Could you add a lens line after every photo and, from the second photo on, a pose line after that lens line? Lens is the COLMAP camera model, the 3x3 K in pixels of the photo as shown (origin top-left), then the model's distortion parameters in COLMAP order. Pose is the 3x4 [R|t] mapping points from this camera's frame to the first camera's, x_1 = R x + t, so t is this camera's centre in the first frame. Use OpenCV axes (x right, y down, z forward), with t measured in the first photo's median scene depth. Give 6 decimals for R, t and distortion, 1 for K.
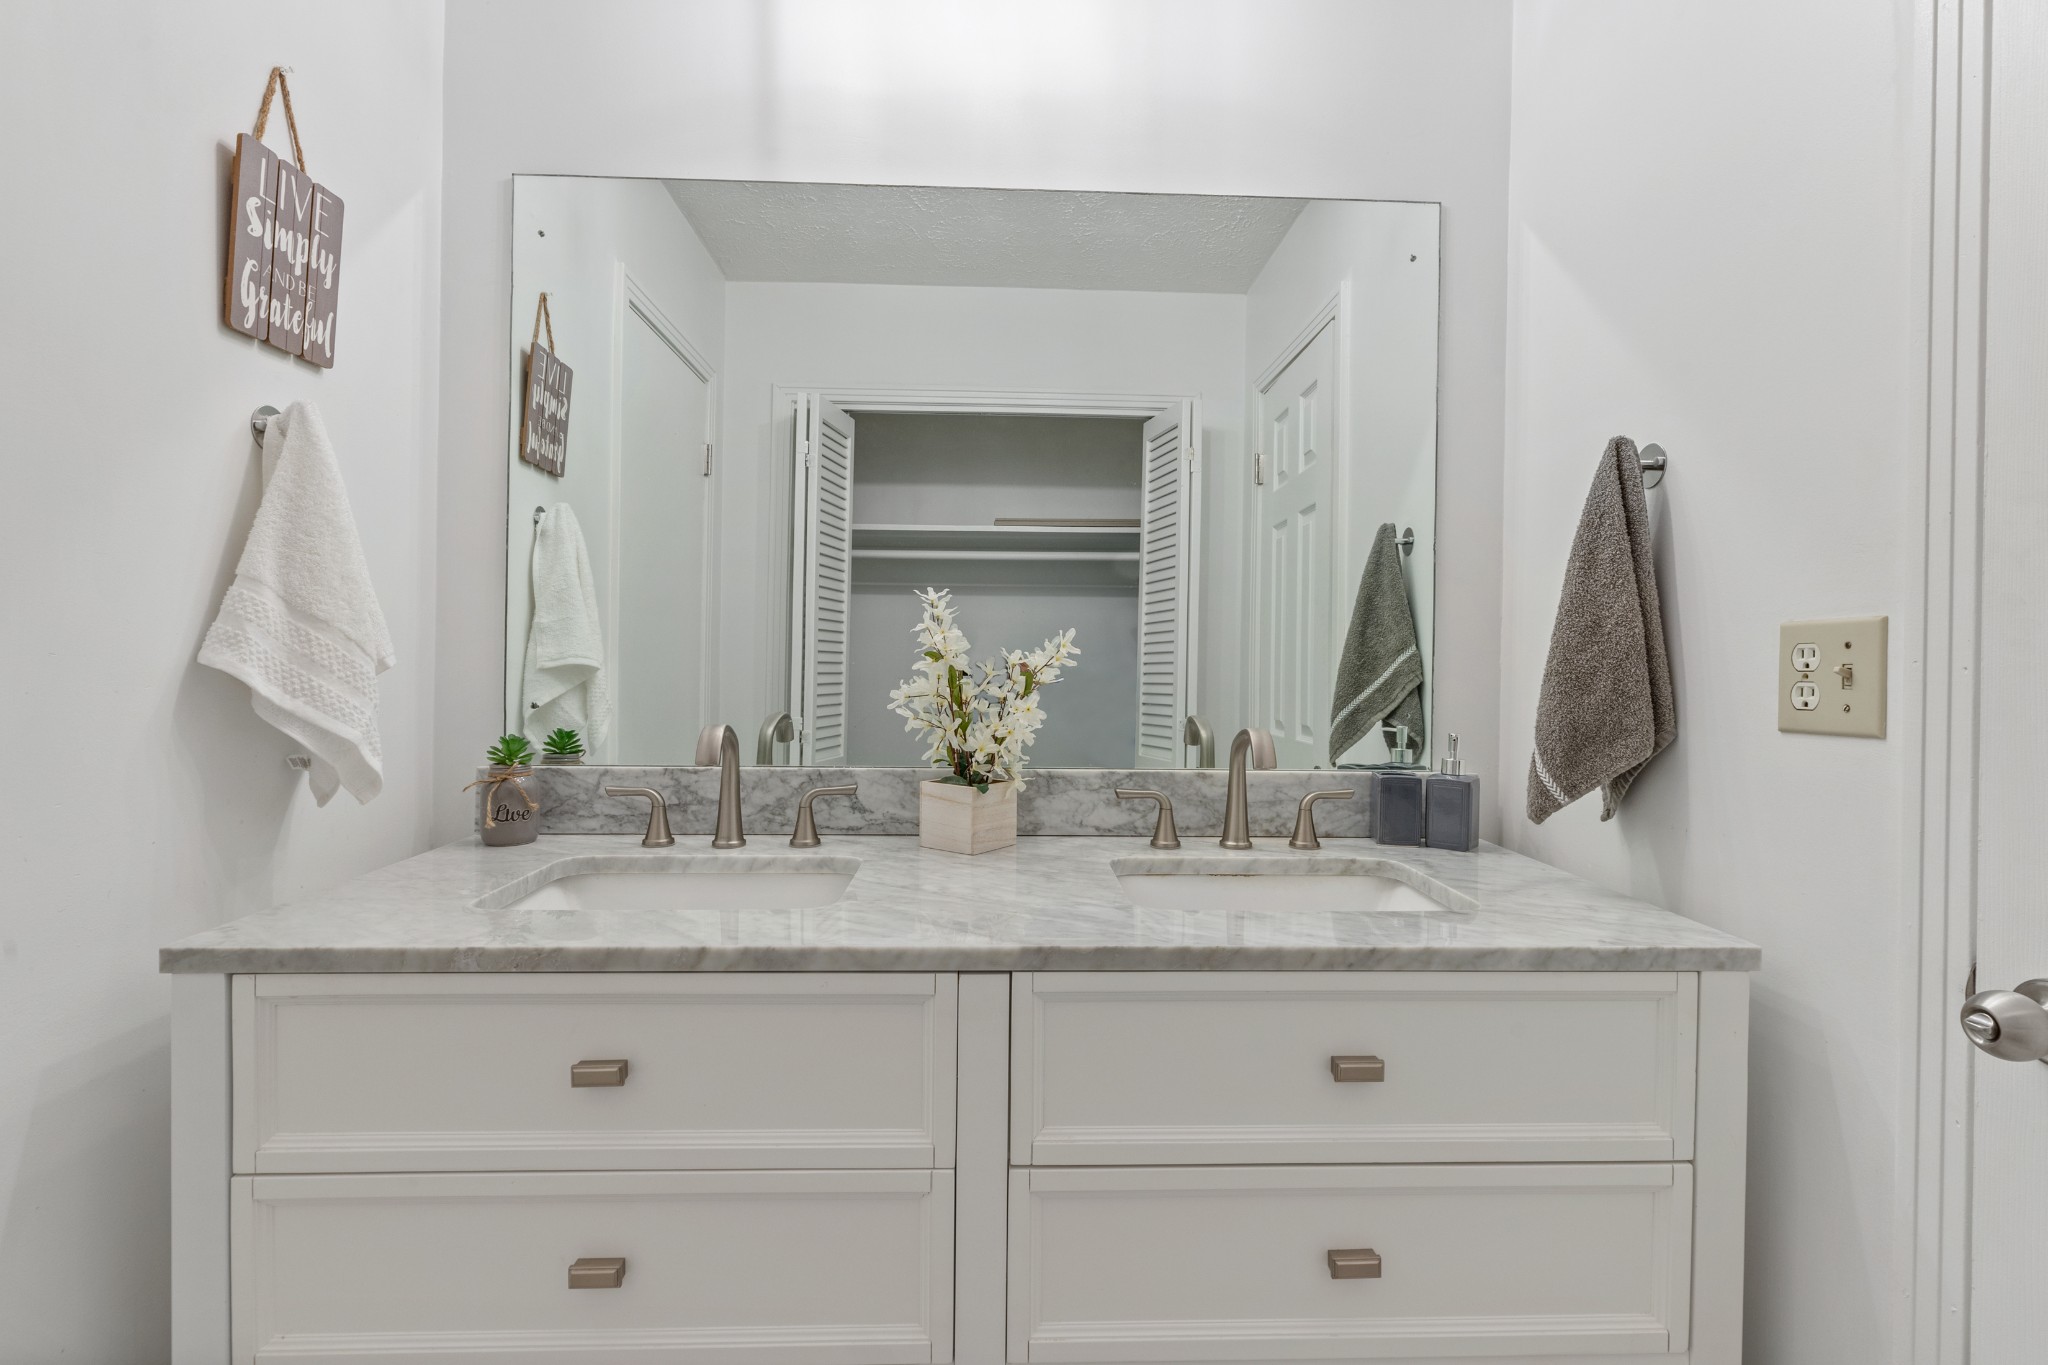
lens RADIAL K [[997.8, 0, 1024.0], [0, 997.8, 682.5], [0, 0, 1]] dist [0.006750, -0.000075]
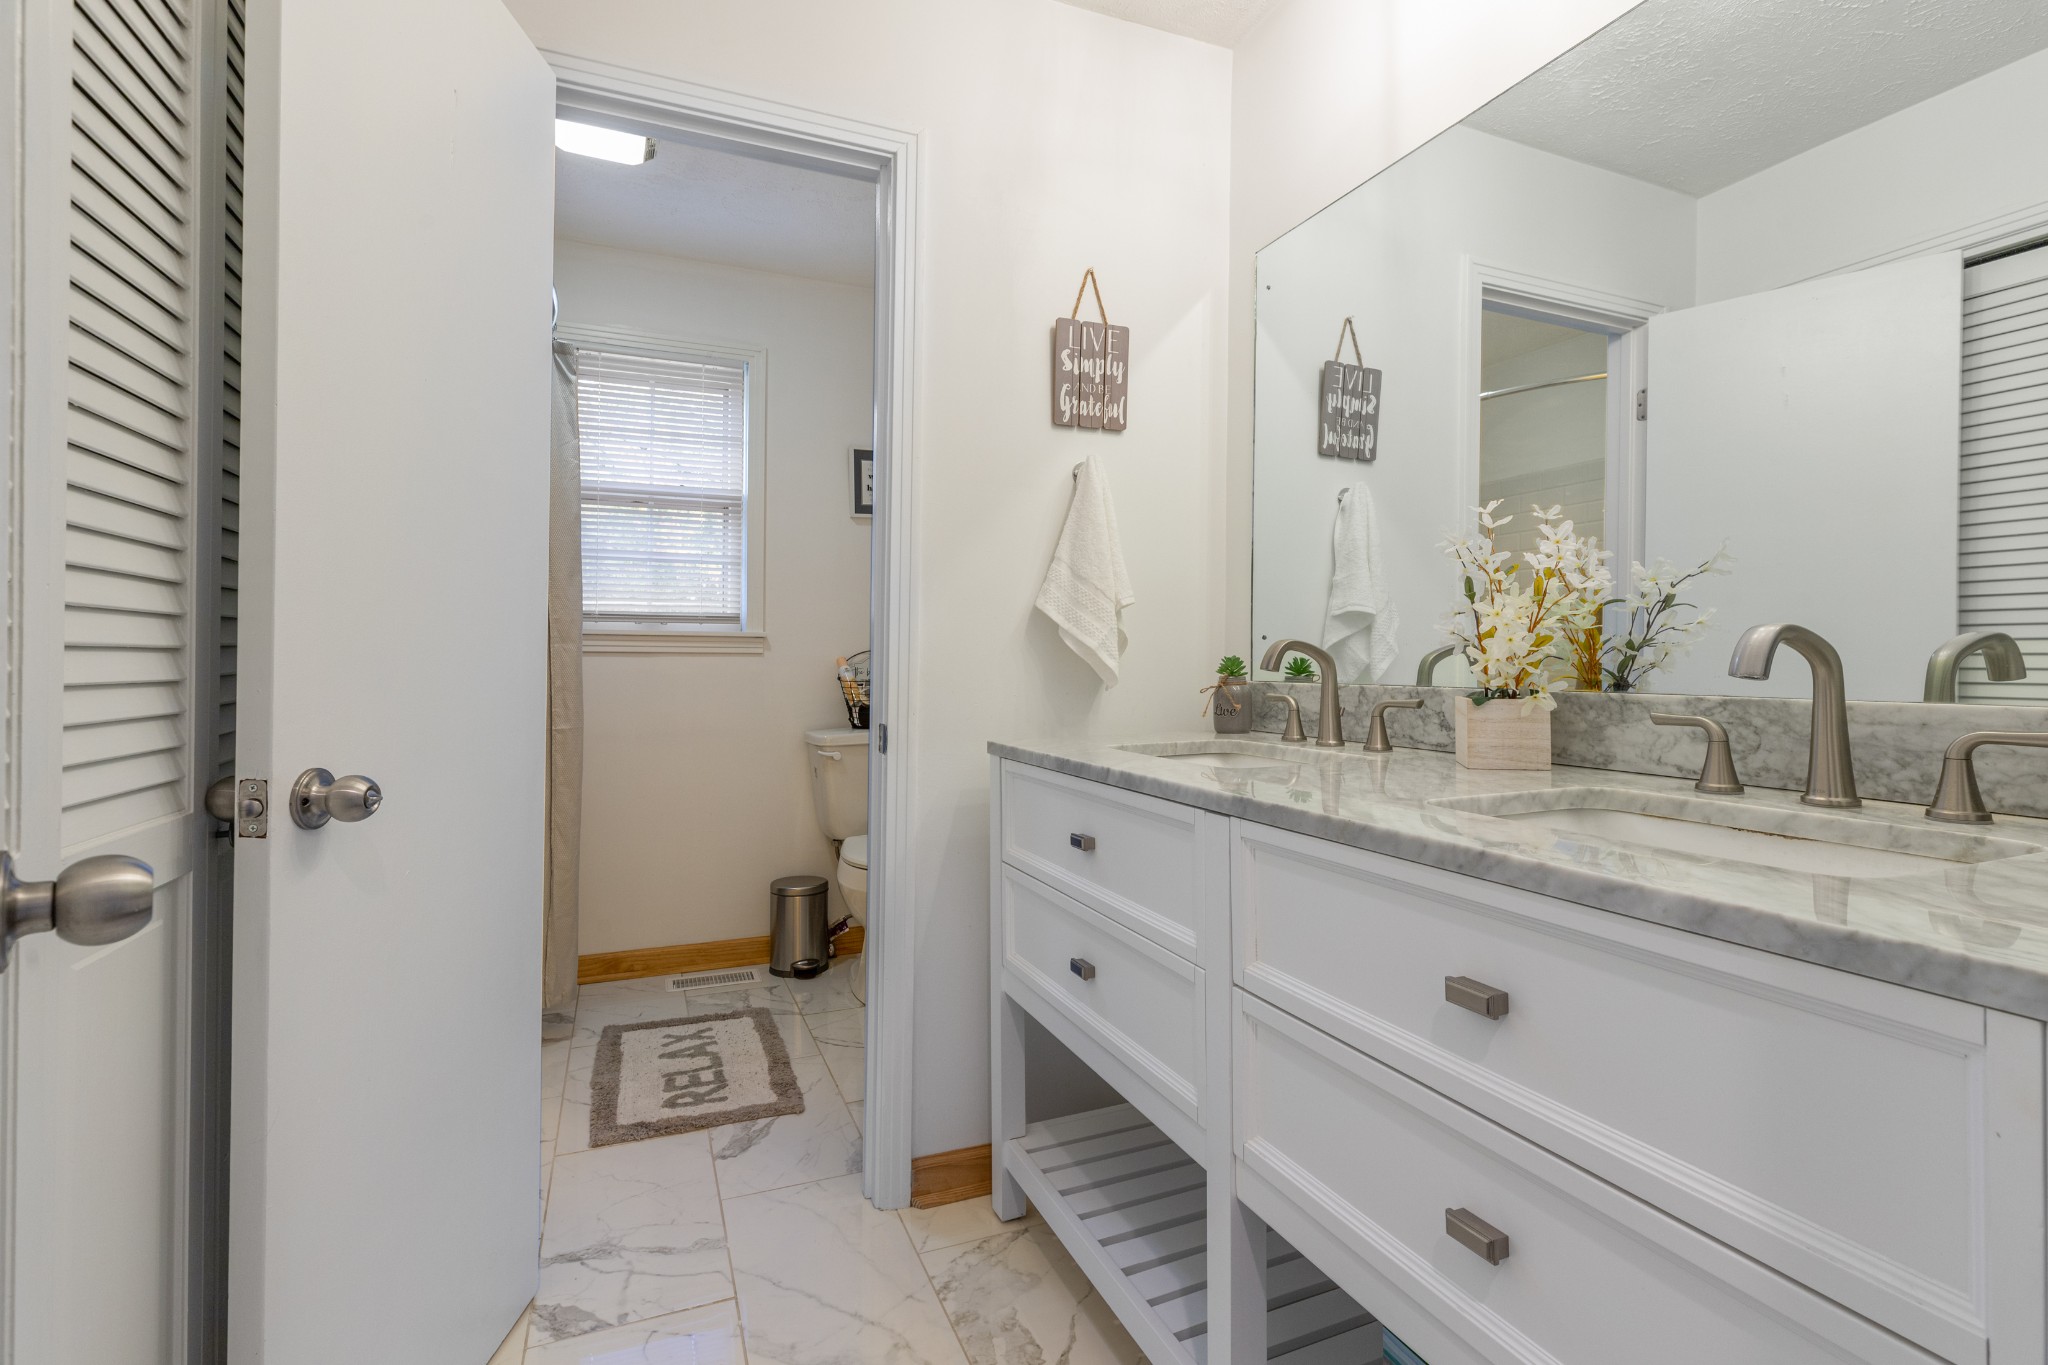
lens RADIAL K [[997.8, 0, 1024.0], [0, 997.8, 682.5], [0, 0, 1]] dist [0.006750, -0.000075]
pose [[0.324216, 0.004695, -0.945971, 0.863844], [-0.019461, 0.999809, -0.001707, 0.117656], [0.945783, 0.018963, 0.324245, 0.325099]]
